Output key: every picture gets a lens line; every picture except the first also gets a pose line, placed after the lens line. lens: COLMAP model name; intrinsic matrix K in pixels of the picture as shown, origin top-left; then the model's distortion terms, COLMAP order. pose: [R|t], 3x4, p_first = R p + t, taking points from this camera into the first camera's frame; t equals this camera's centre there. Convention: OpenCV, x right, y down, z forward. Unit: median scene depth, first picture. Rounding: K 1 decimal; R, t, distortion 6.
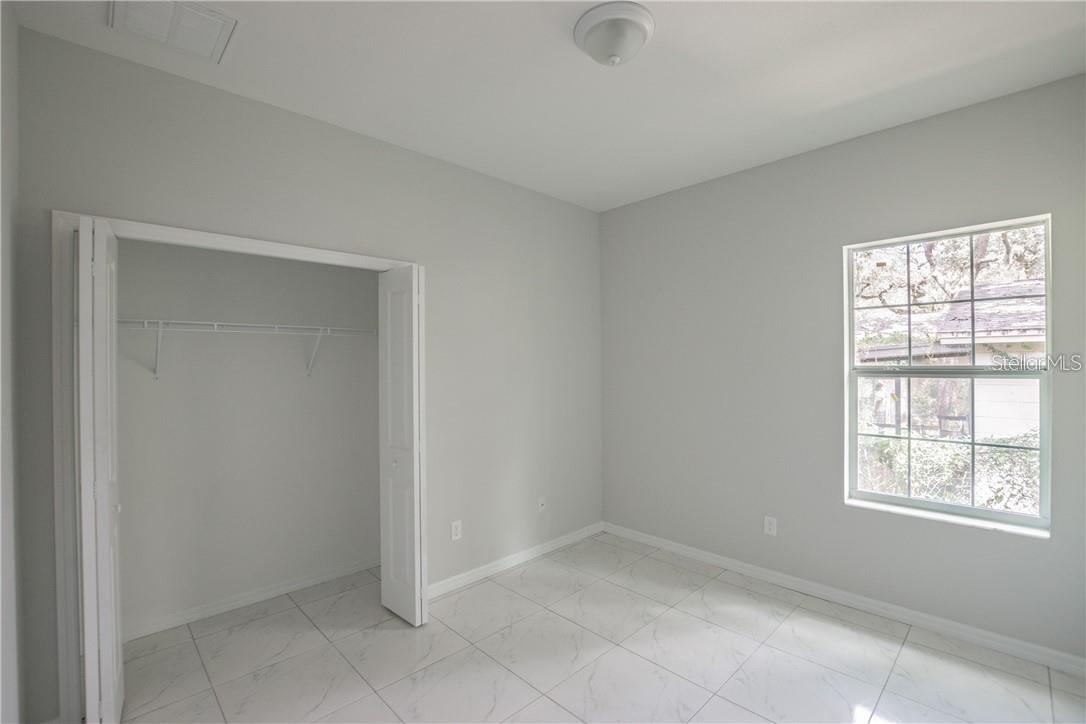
lens RADIAL K [[478.3, 0, 545.4], [0, 478.3, 362.3], [0, 0, 1]] dist [-0.036489, 0.000407]
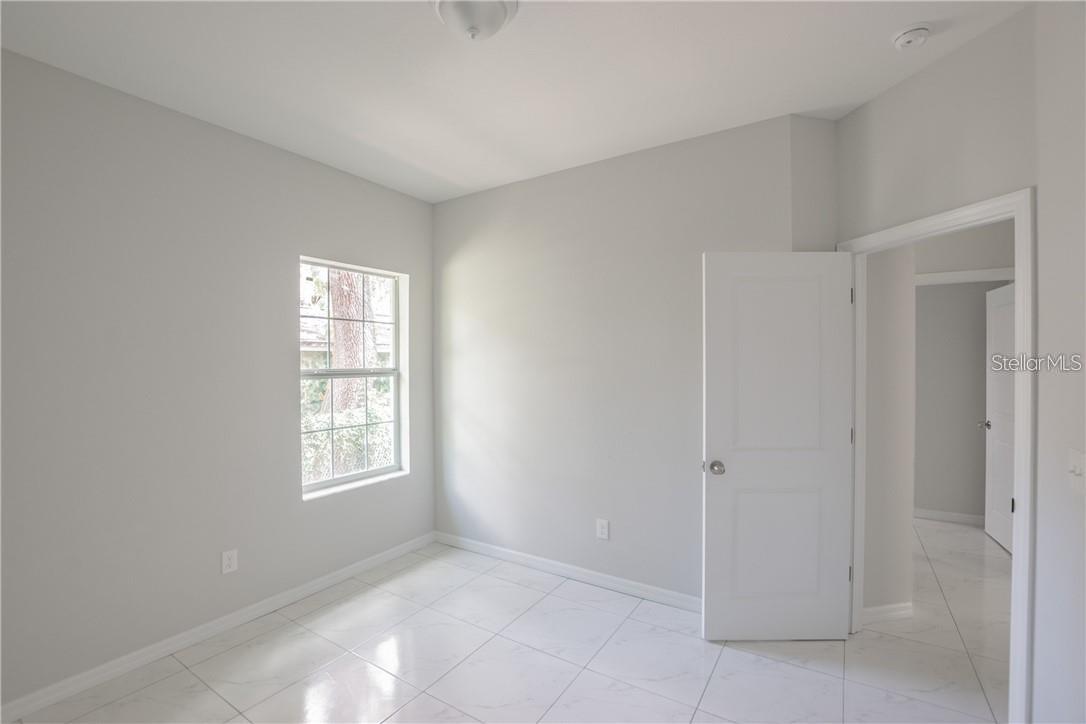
lens RADIAL K [[478.3, 0, 545.4], [0, 478.3, 362.3], [0, 0, 1]] dist [-0.036489, 0.000407]
pose [[-0.247510, 0.005288, 0.968871, -0.530407], [0.002229, 0.999986, -0.004888, -0.002713], [-0.968883, 0.000950, -0.247518, 0.748493]]
